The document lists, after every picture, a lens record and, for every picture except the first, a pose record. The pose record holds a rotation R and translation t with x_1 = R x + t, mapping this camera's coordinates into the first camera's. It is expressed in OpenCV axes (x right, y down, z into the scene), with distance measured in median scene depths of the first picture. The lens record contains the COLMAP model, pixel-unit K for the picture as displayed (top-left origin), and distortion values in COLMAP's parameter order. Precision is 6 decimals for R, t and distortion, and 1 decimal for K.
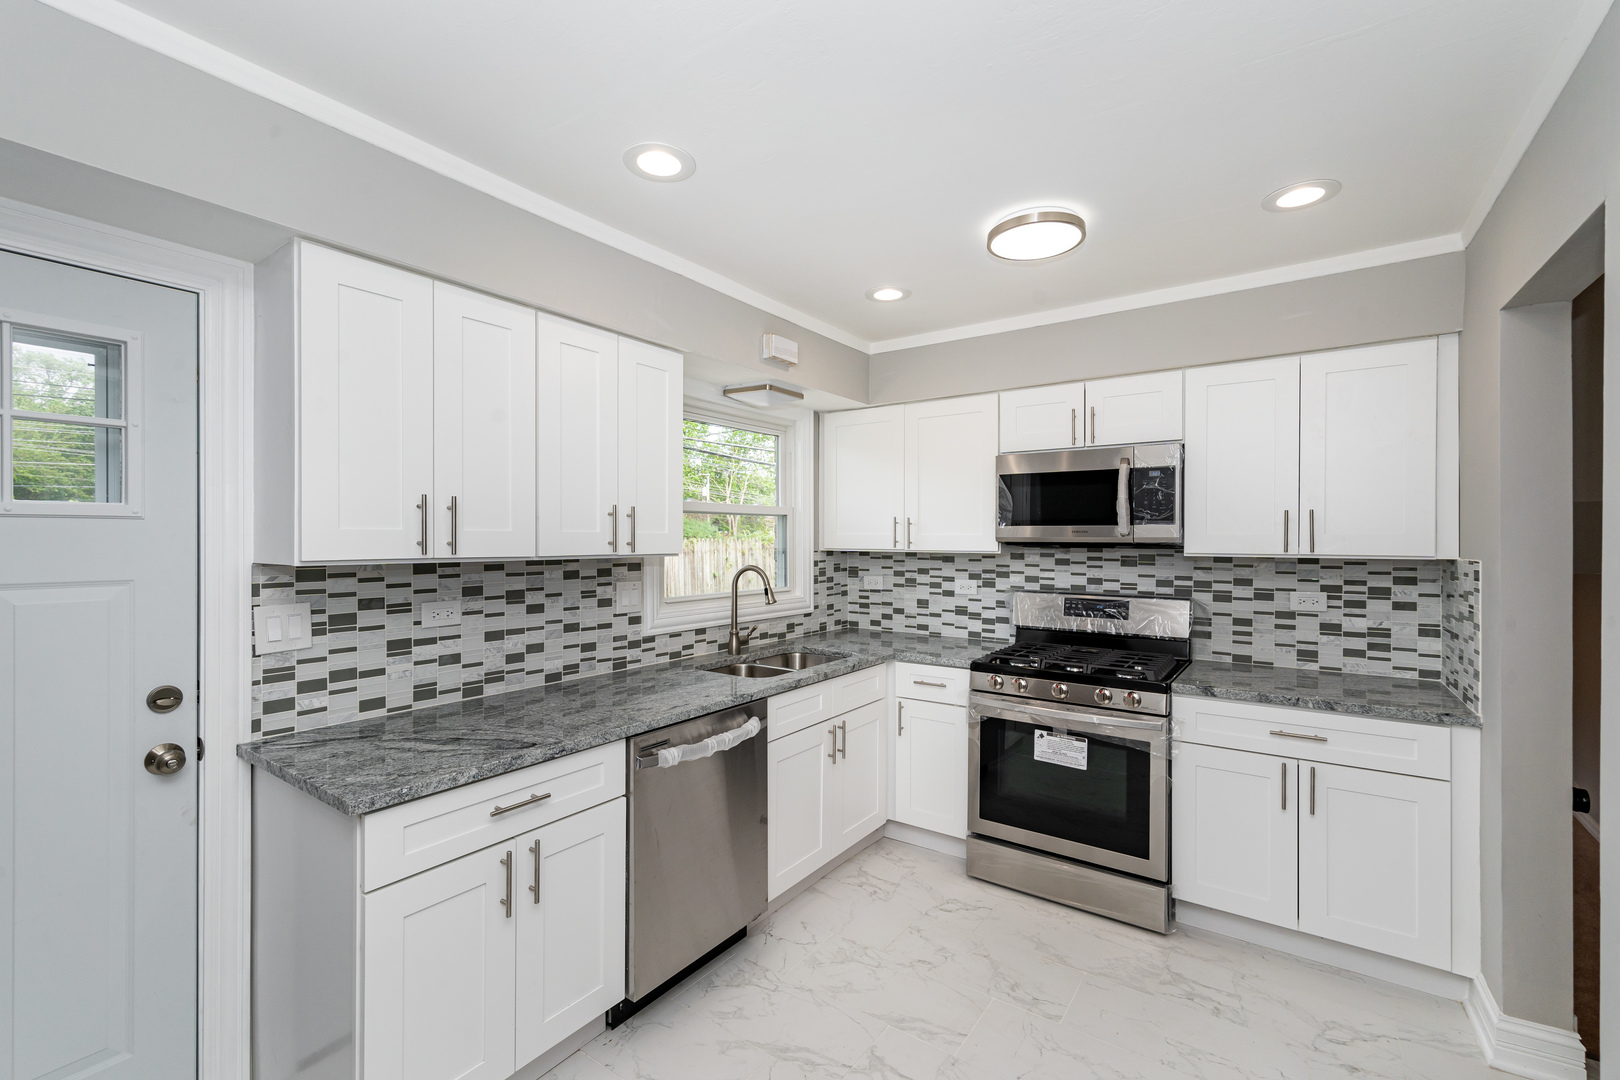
lens RADIAL K [[707.7, 0, 801.7], [0, 707.7, 541.4], [0, 0, 1]] dist [0.002162, 0.000392]
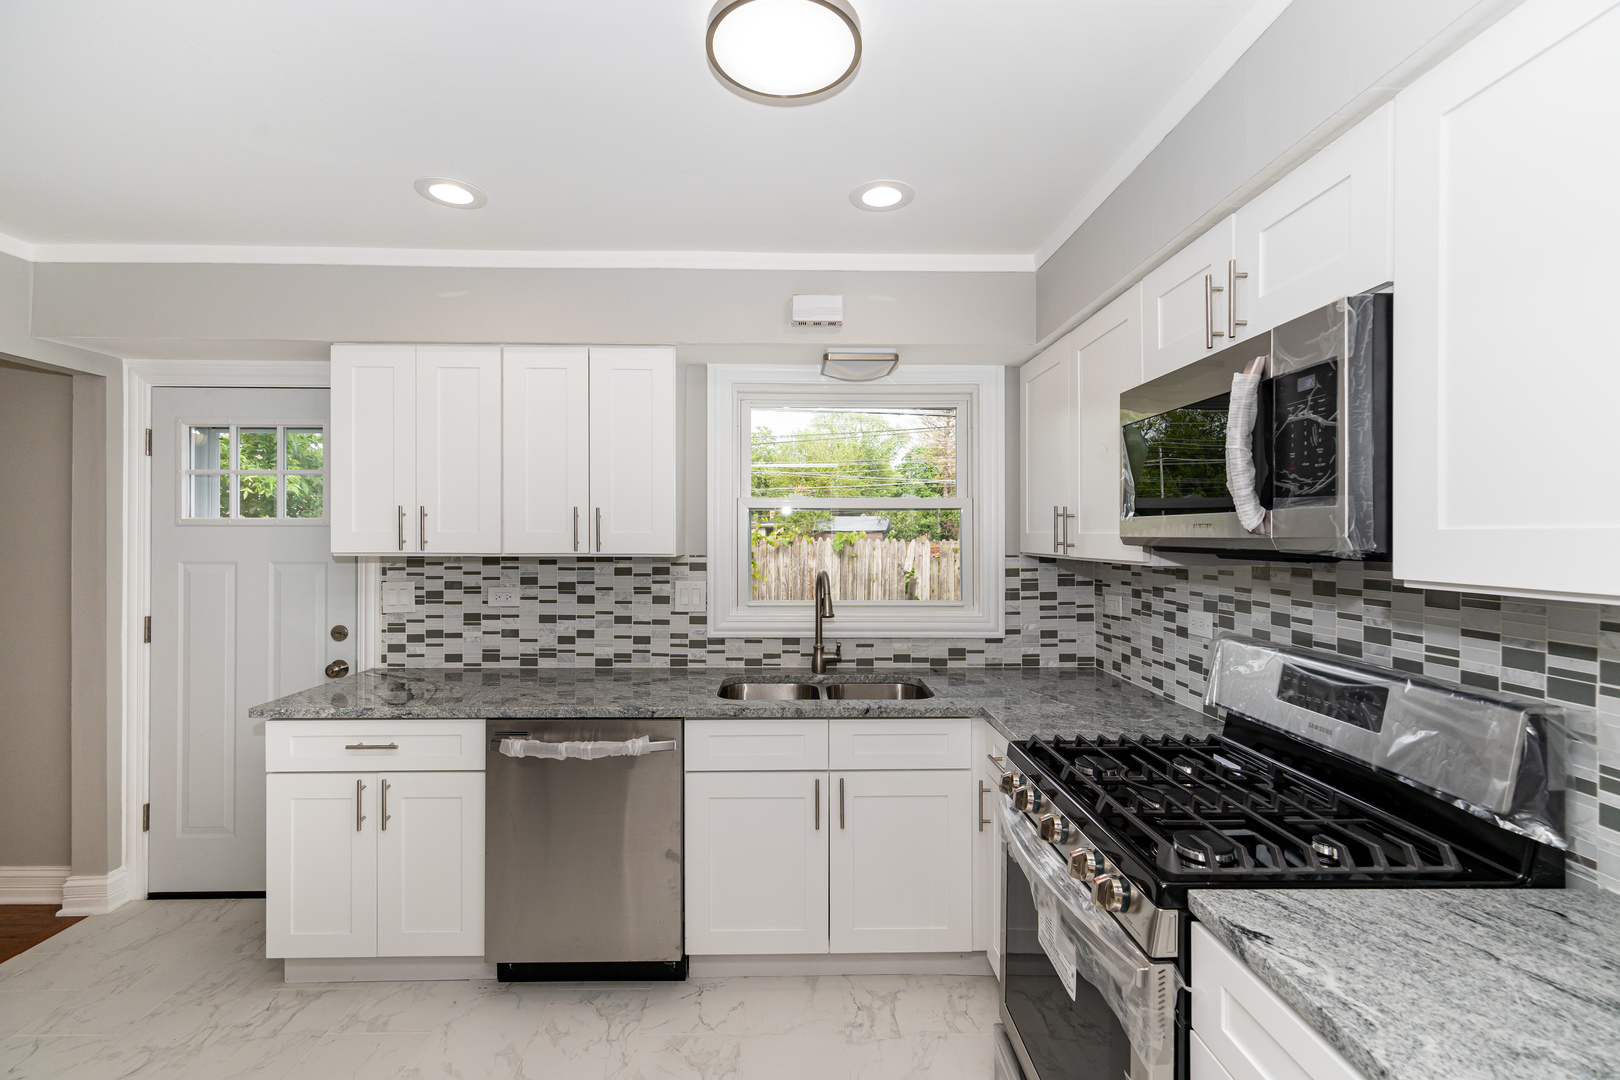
lens RADIAL K [[707.7, 0, 796.3], [0, 707.7, 537.4], [0, 0, 1]] dist [0.002162, 0.000392]
pose [[0.593517, 0.000526, -0.804822, 0.797864], [-0.004077, 0.999989, -0.002353, -0.004486], [0.804811, 0.004678, 0.593512, 0.631041]]
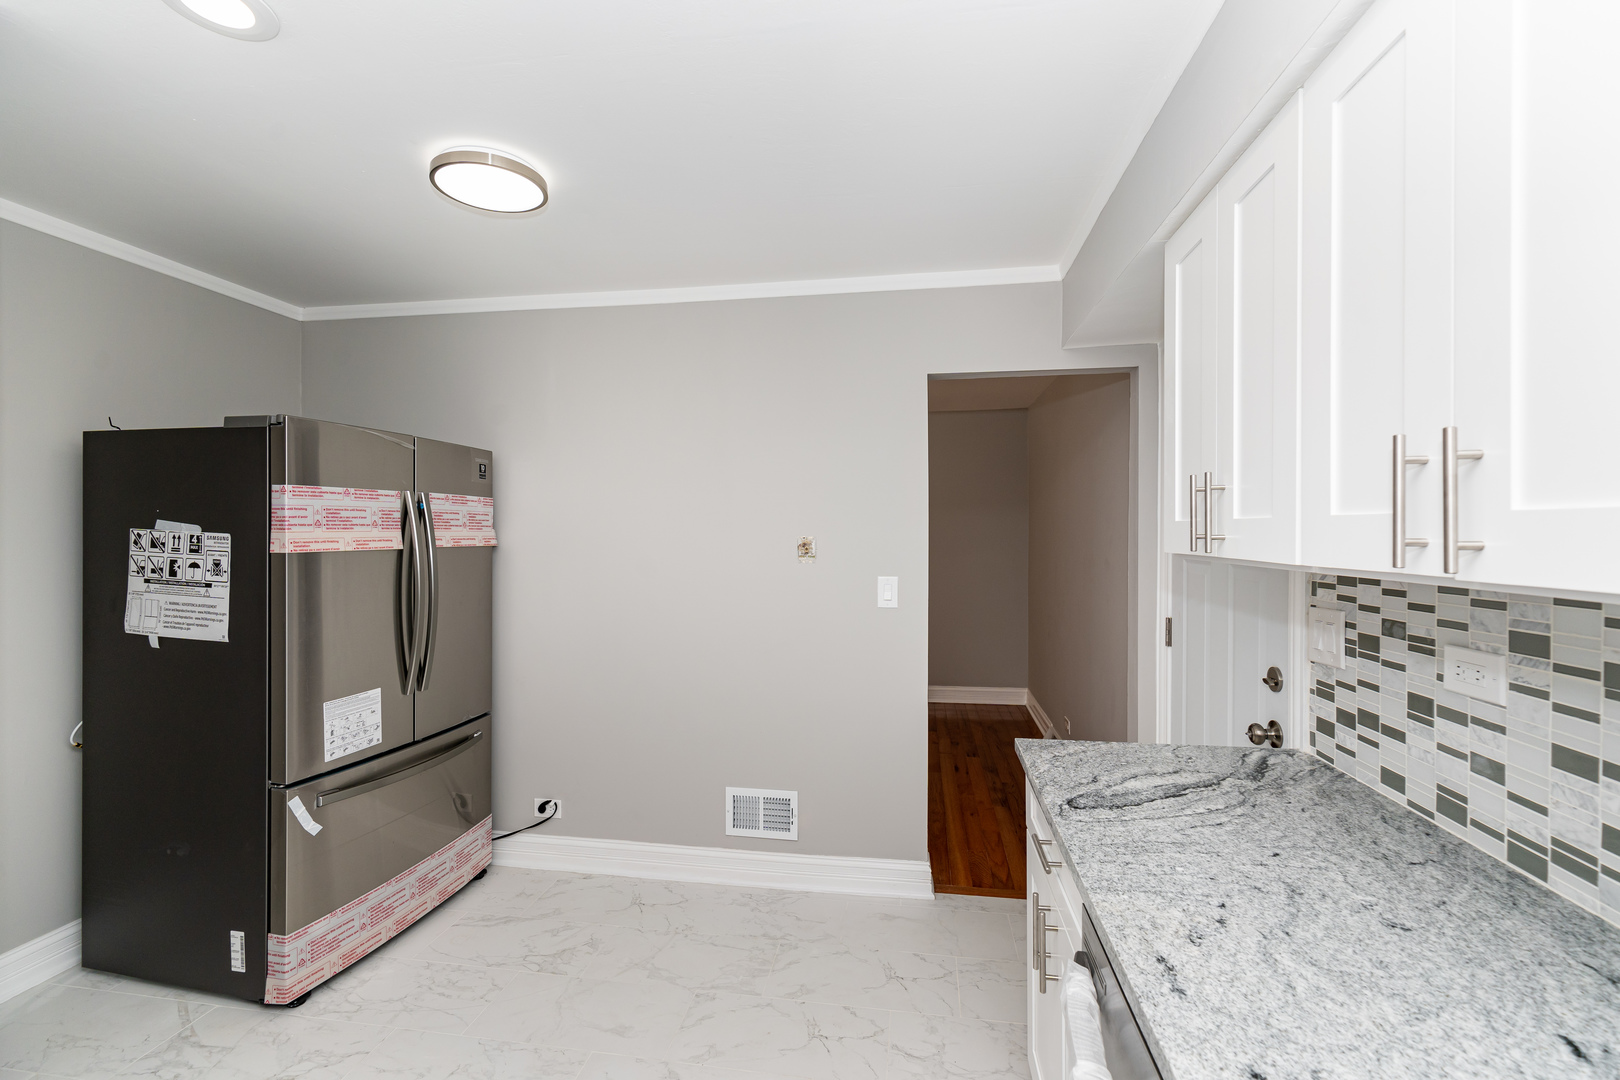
lens RADIAL K [[707.7, 0, 814.0], [0, 707.7, 532.6], [0, 0, 1]] dist [0.002162, 0.000392]
pose [[-0.883167, -0.001646, -0.469056, 0.164628], [-0.005419, 0.999963, 0.006694, -0.003537], [0.469027, 0.008454, -0.883143, 1.172318]]
